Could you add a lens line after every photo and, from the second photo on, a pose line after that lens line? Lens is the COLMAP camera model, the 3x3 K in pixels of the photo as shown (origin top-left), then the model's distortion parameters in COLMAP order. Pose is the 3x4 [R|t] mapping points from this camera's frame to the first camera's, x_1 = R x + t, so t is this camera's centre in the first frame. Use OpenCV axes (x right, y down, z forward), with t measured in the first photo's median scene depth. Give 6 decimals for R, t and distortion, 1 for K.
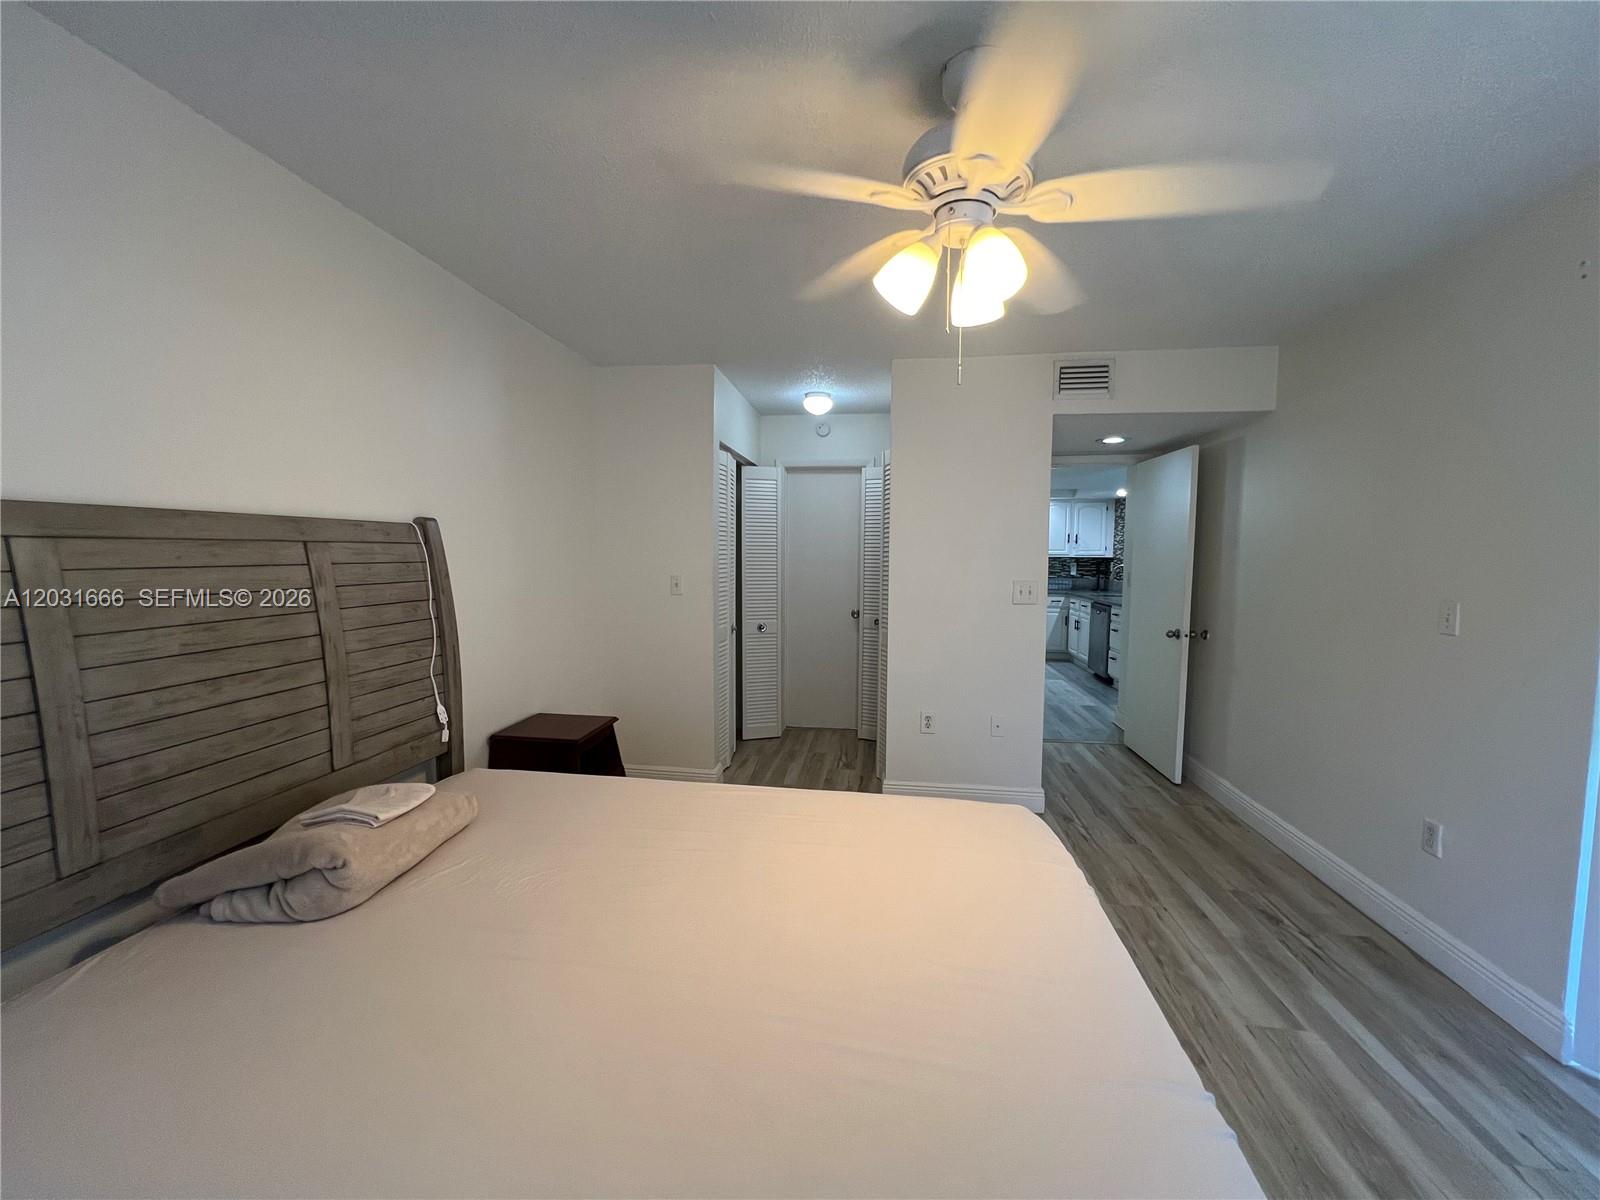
lens RADIAL K [[641.2, 0, 803.2], [0, 641.2, 596.7], [0, 0, 1]] dist [-0.000097, 0.000719]
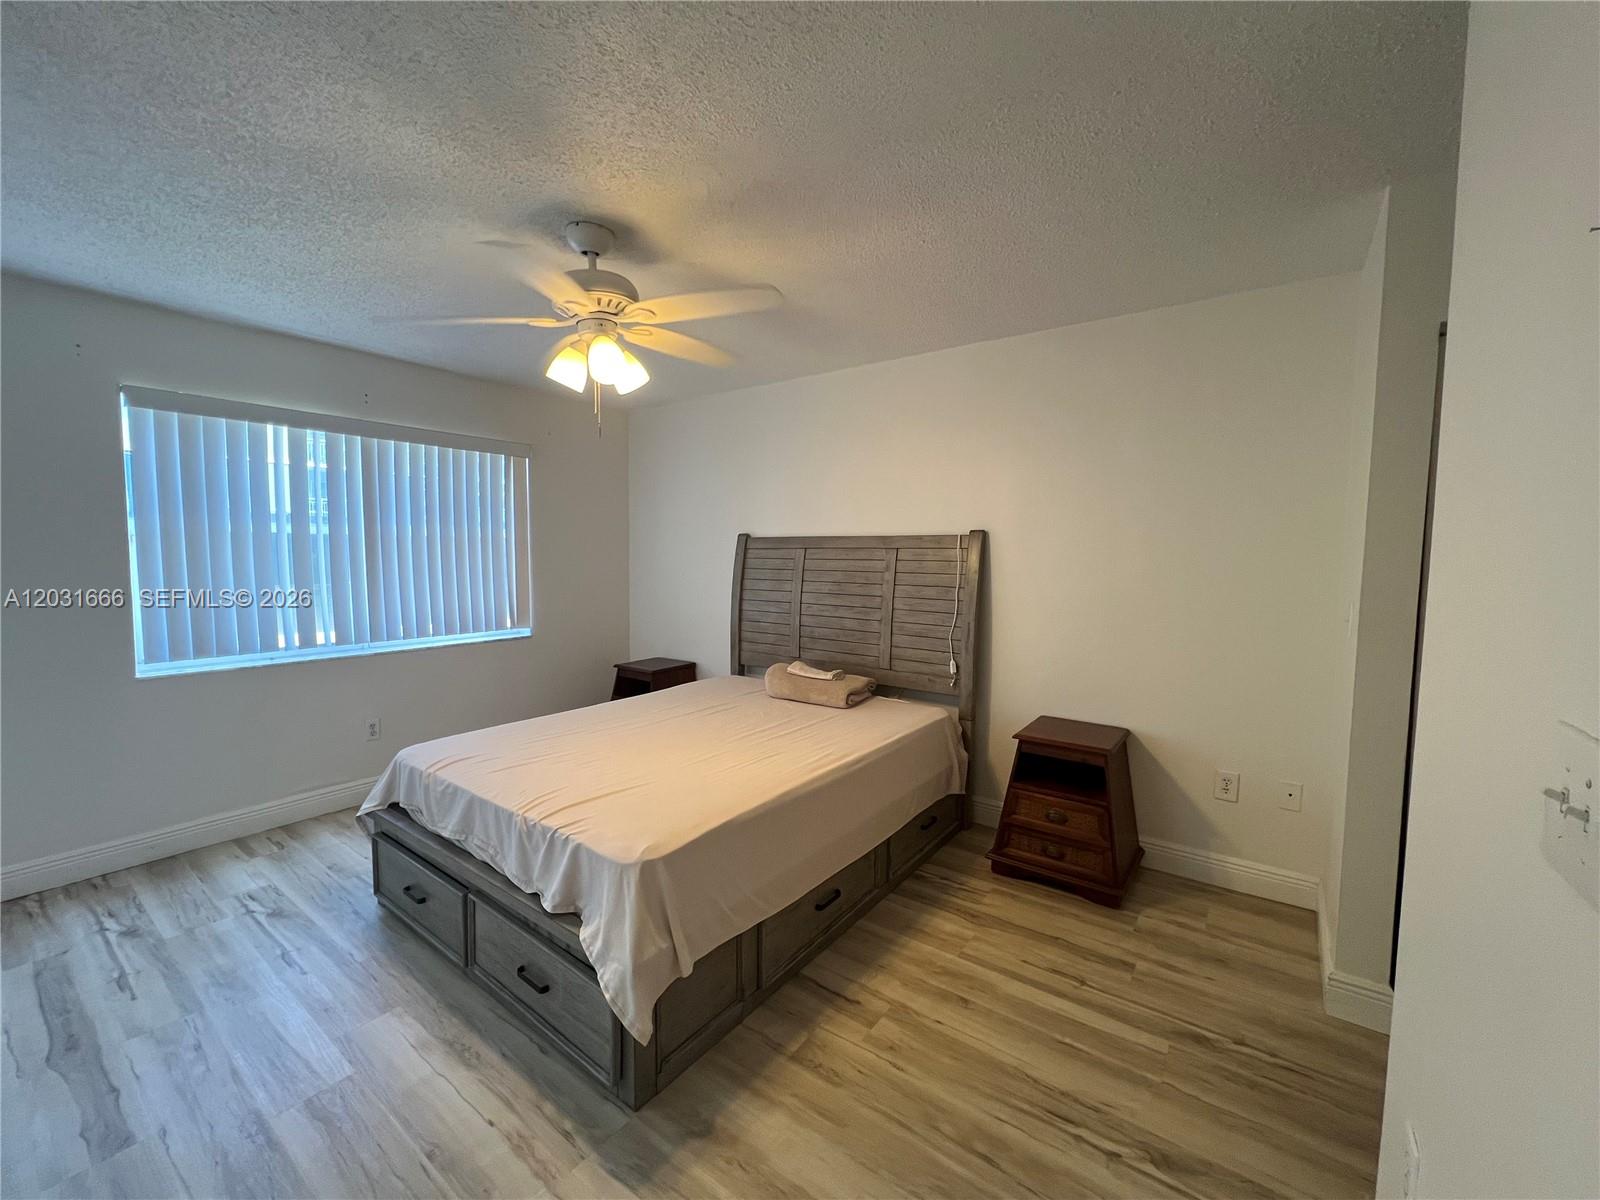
lens RADIAL K [[646.6, 0, 800.5], [0, 646.6, 596.0], [0, 0, 1]] dist [-0.000104, 0.000568]
pose [[-0.485426, 0.049786, -0.872859, 0.966757], [-0.072600, 0.992634, 0.096993, -0.102350], [0.871258, 0.110453, -0.478235, 1.555933]]
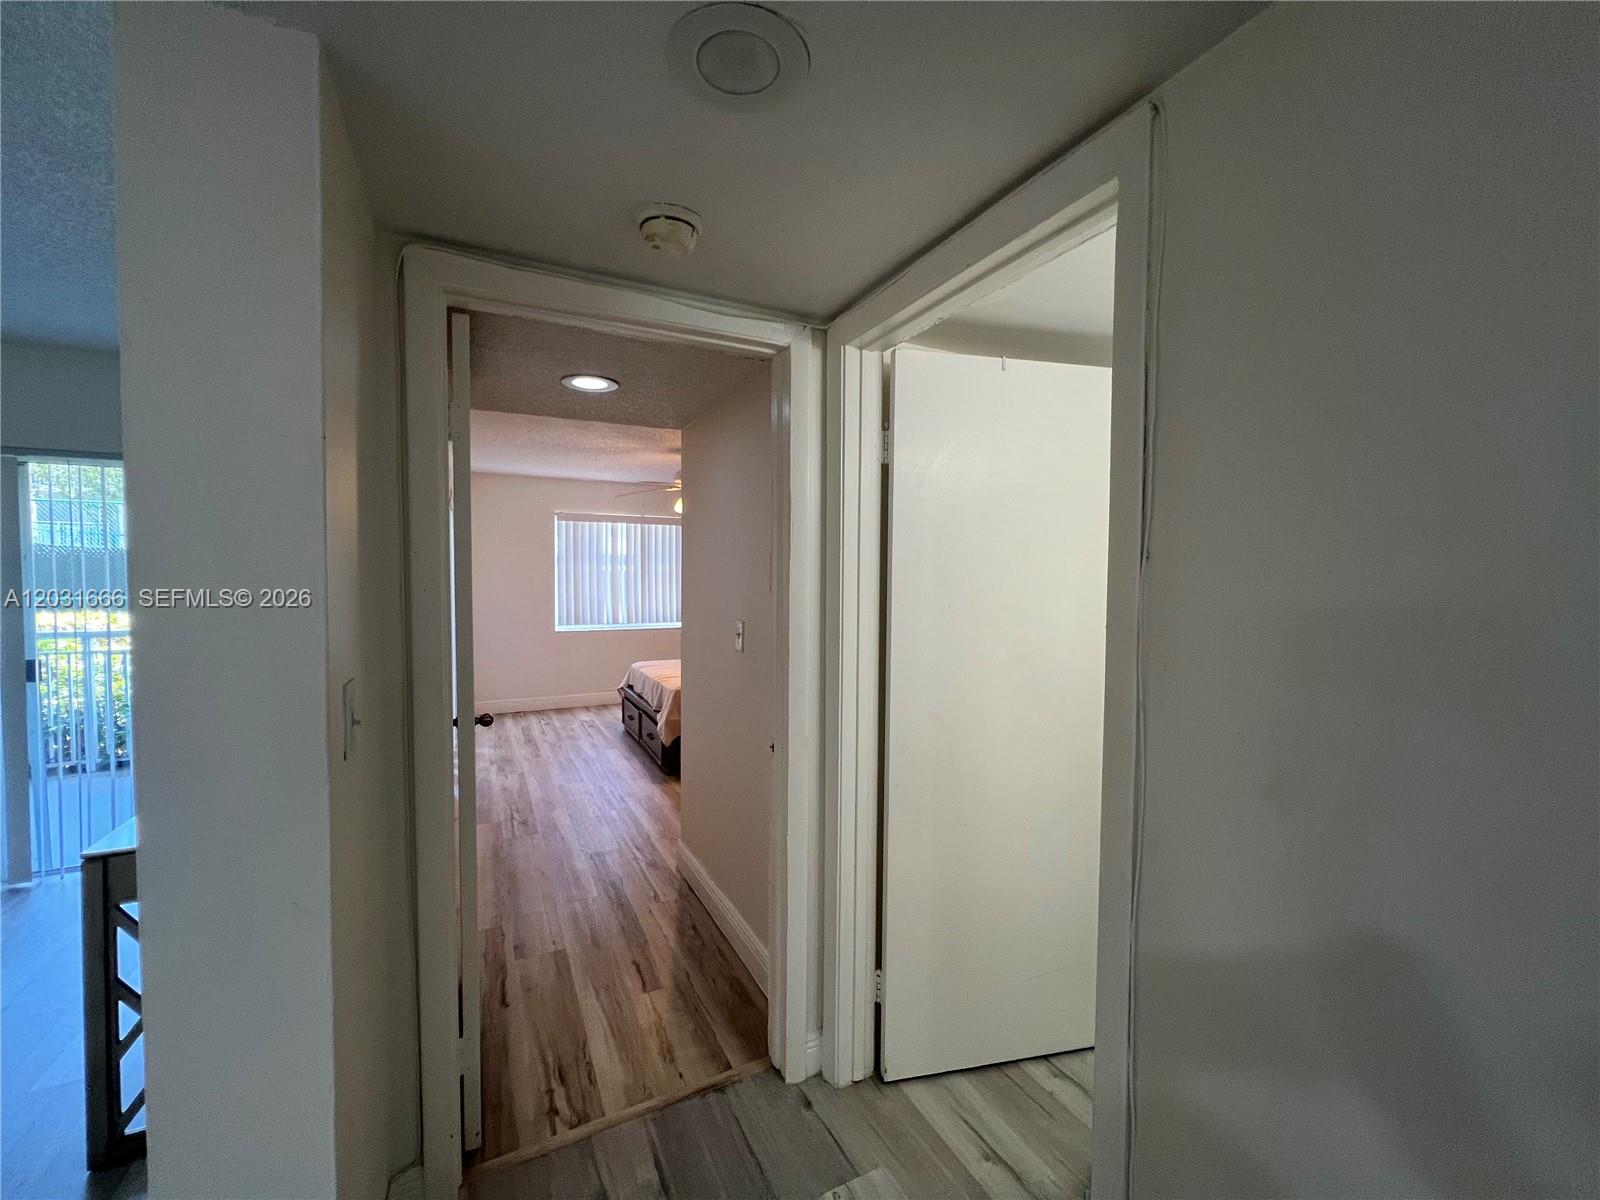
lens RADIAL K [[641.2, 0, 803.2], [0, 641.2, 596.7], [0, 0, 1]] dist [-0.000097, 0.000719]
pose [[-0.825824, 0.009668, -0.563845, 1.268379], [-0.046533, 0.995275, 0.085219, -0.212394], [0.562004, 0.096613, -0.821473, 3.114442]]
